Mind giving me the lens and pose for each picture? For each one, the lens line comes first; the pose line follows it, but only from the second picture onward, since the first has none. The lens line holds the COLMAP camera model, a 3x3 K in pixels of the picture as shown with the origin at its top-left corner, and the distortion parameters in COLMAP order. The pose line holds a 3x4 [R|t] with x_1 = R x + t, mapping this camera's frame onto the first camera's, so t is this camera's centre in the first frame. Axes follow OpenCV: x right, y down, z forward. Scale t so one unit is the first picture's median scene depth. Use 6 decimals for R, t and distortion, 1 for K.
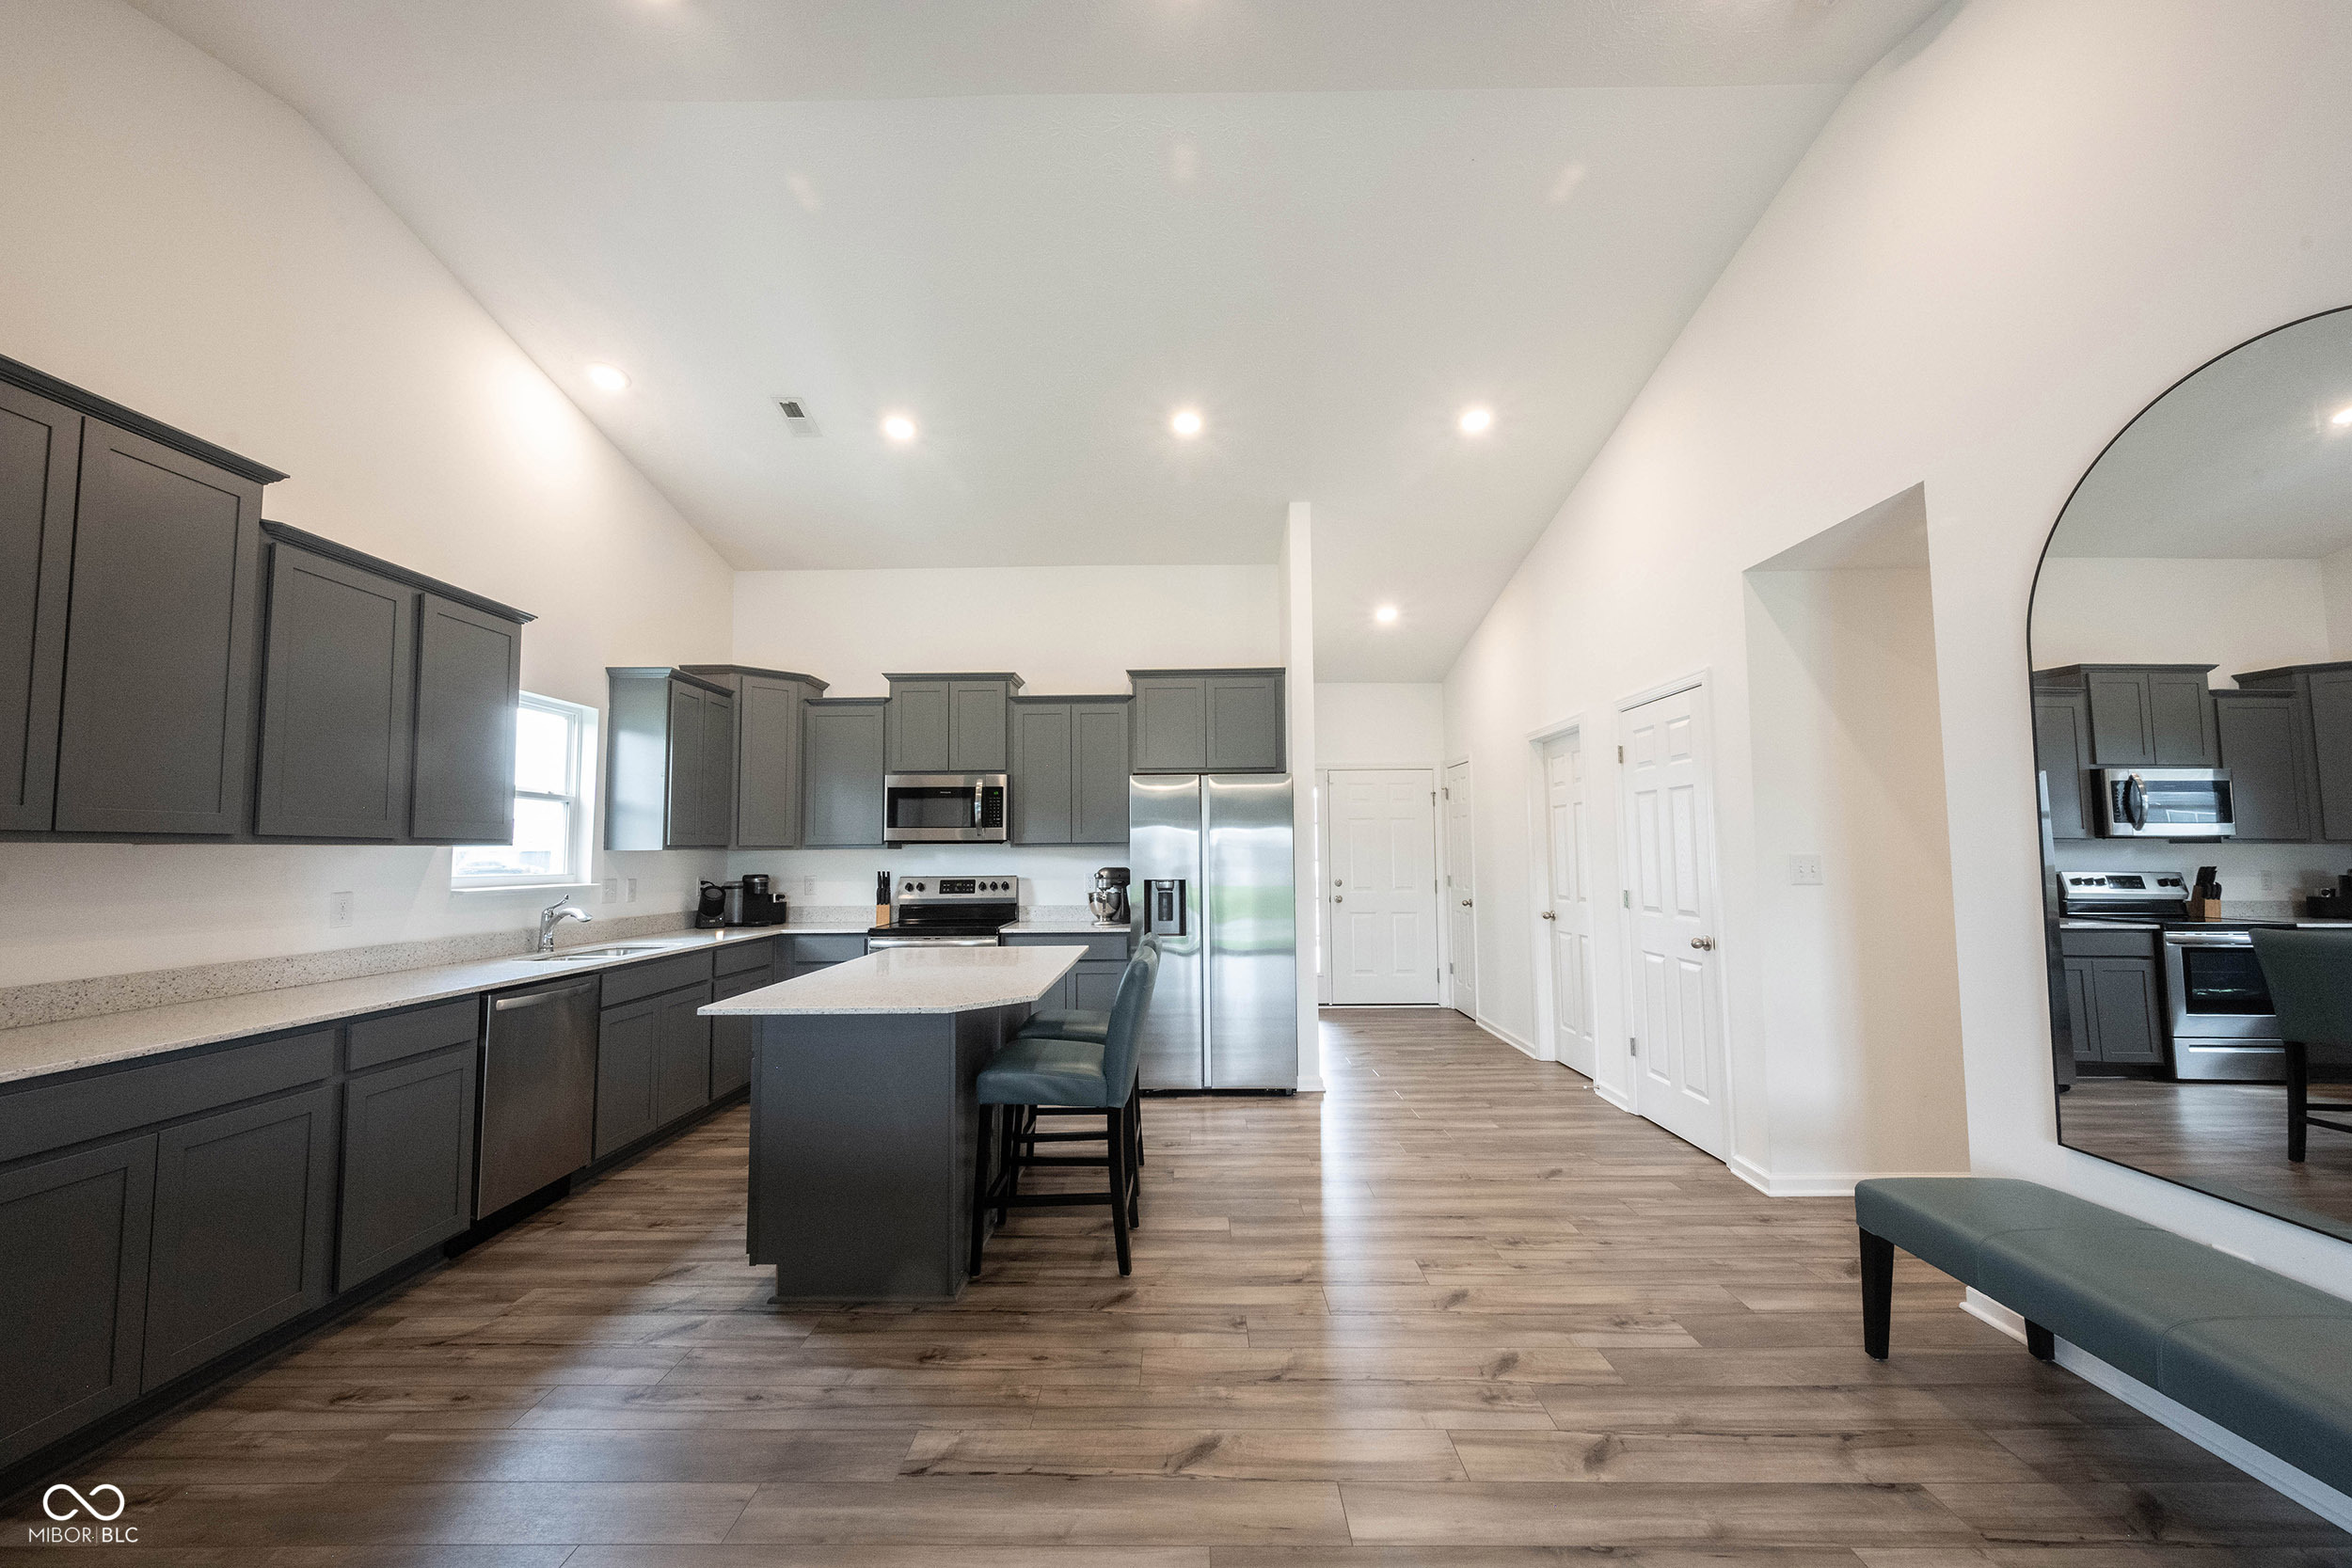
lens RADIAL K [[921.2, 0, 1172.2], [0, 921.2, 790.5], [0, 0, 1]] dist [-0.000981, 0.000385]
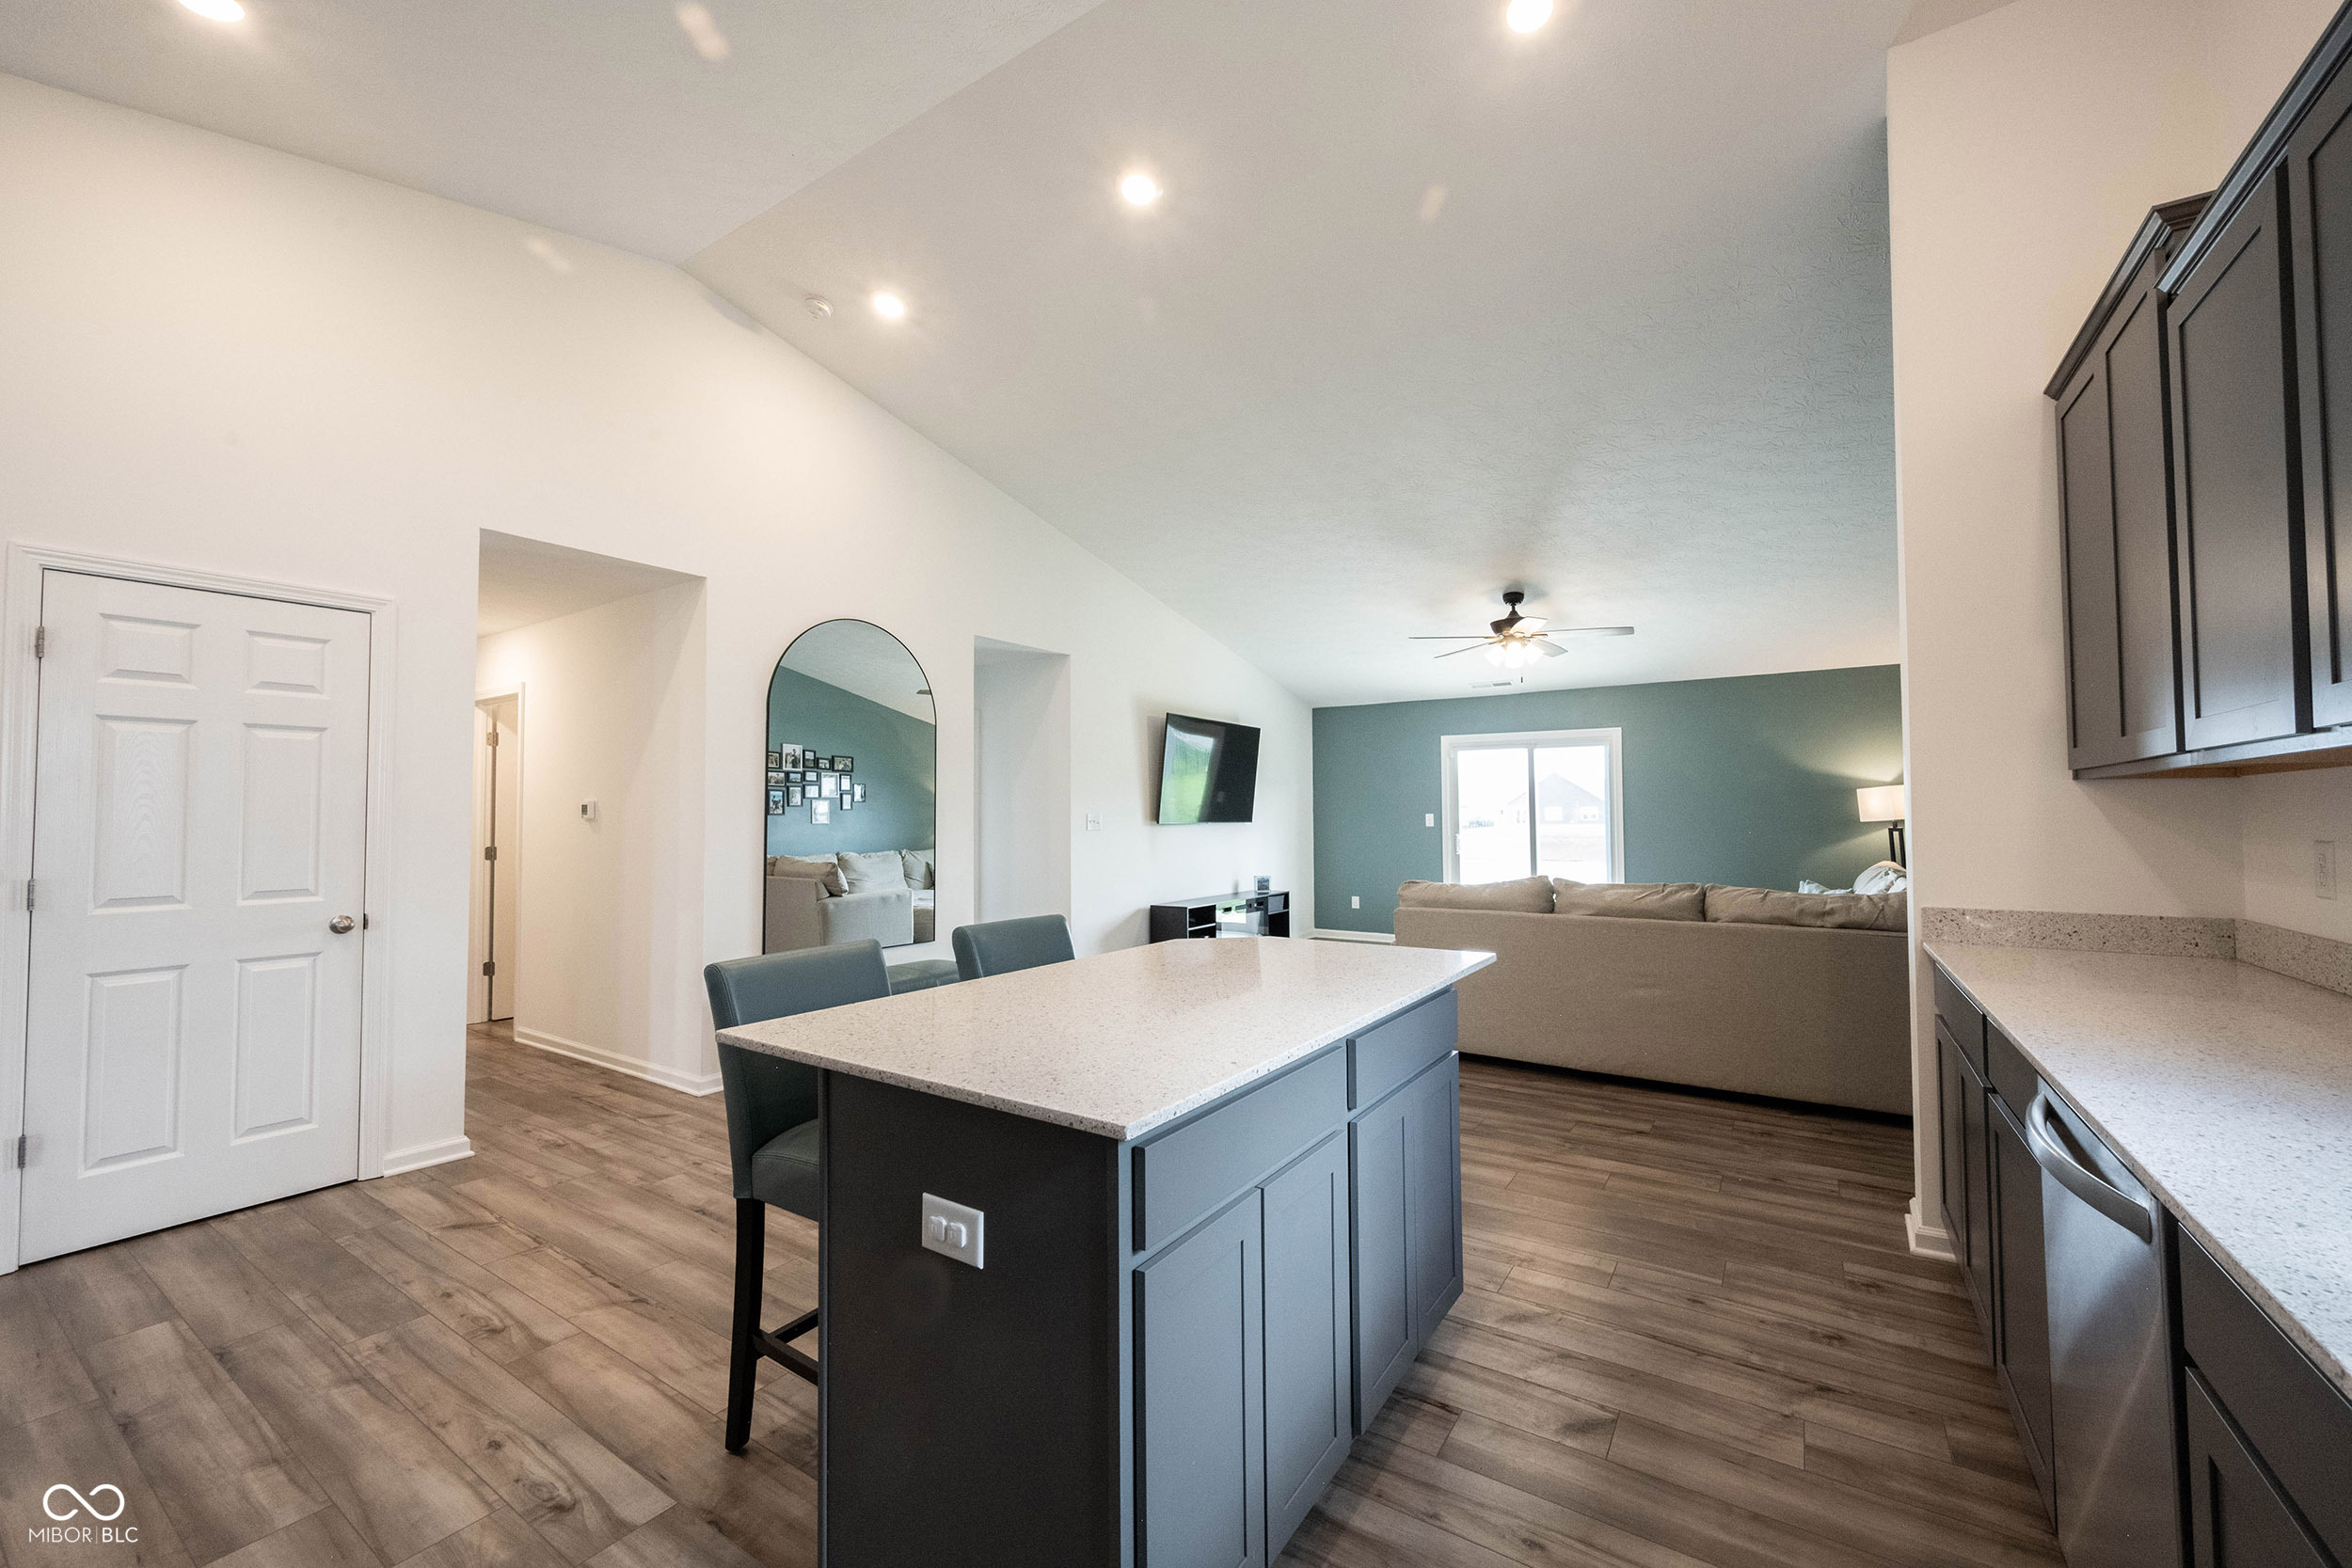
lens RADIAL K [[925.7, 0, 1176.0], [0, 925.7, 784.0], [0, 0, 1]] dist [-0.002607, 0.000263]
pose [[-0.838355, 0.031475, 0.544215, -0.364480], [-0.025604, 0.994956, -0.096987, 0.075321], [-0.544522, -0.095243, -0.833321, 0.956760]]
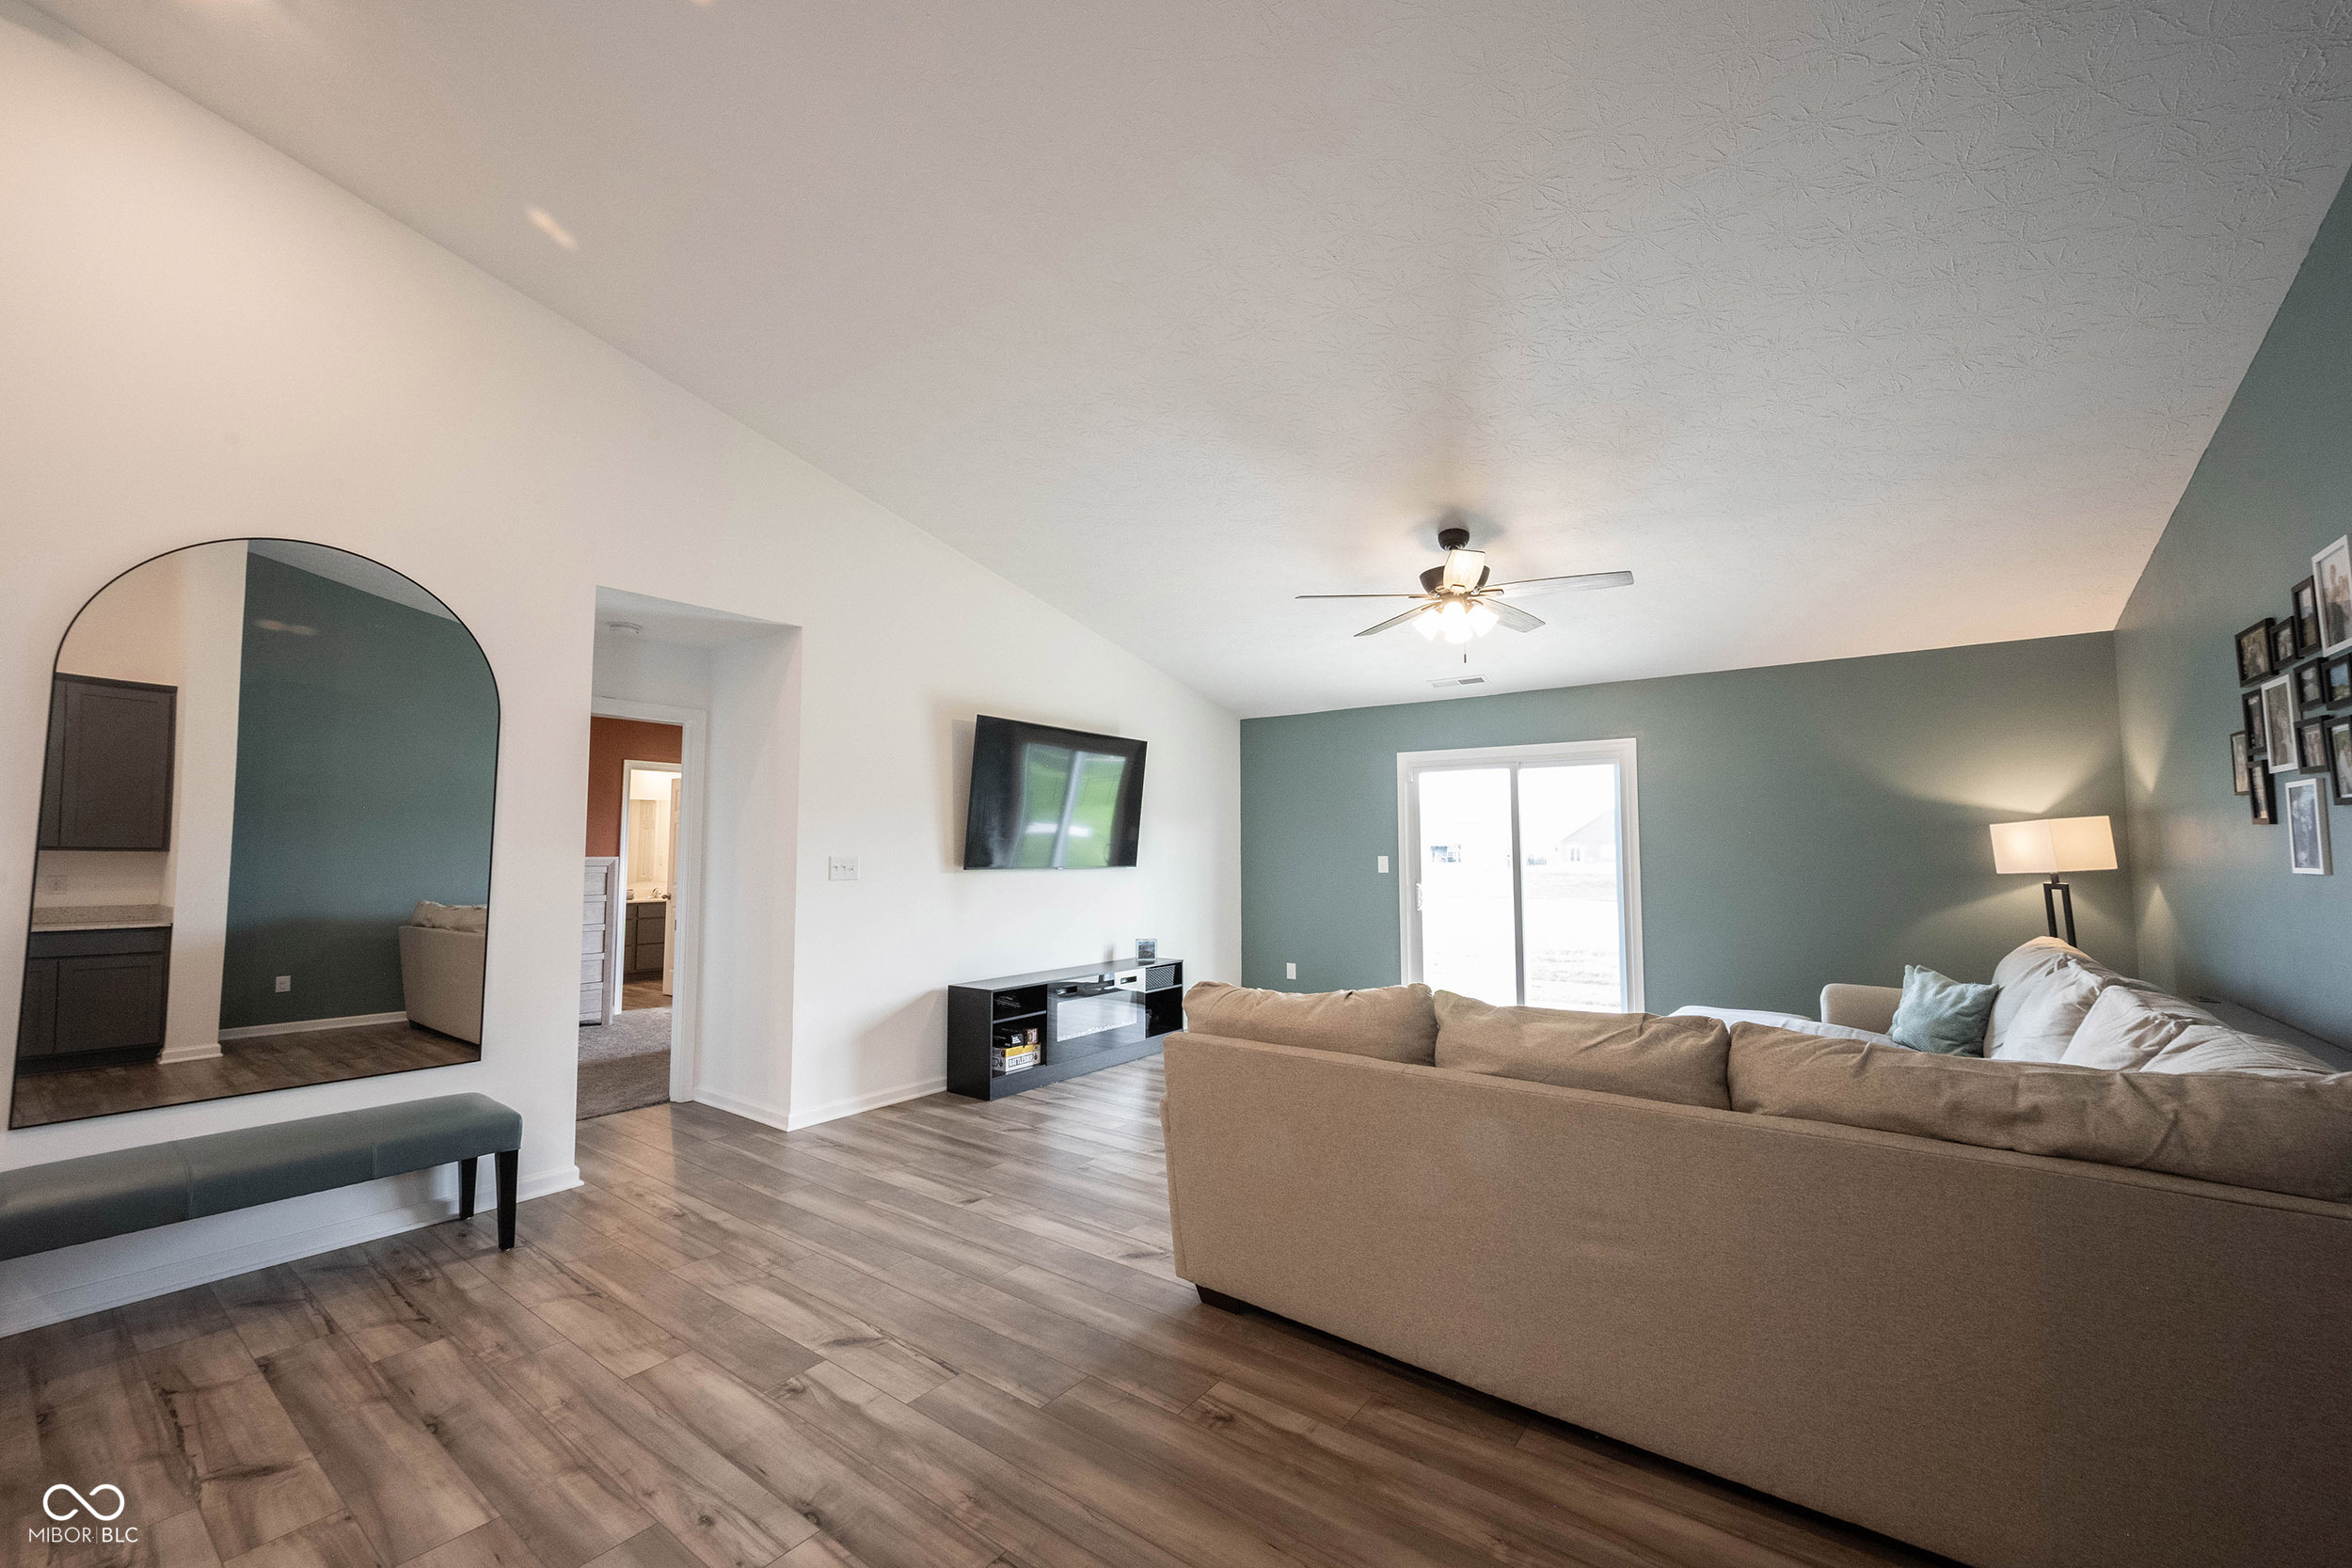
lens RADIAL K [[925.6, 0, 1176.4], [0, 925.6, 789.0], [0, 0, 1]] dist [0.000606, -0.000075]
pose [[-0.808156, 0.048253, 0.586989, -0.354225], [-0.033715, 0.991214, -0.127901, 0.034660], [-0.588003, -0.123155, -0.799428, 0.487424]]
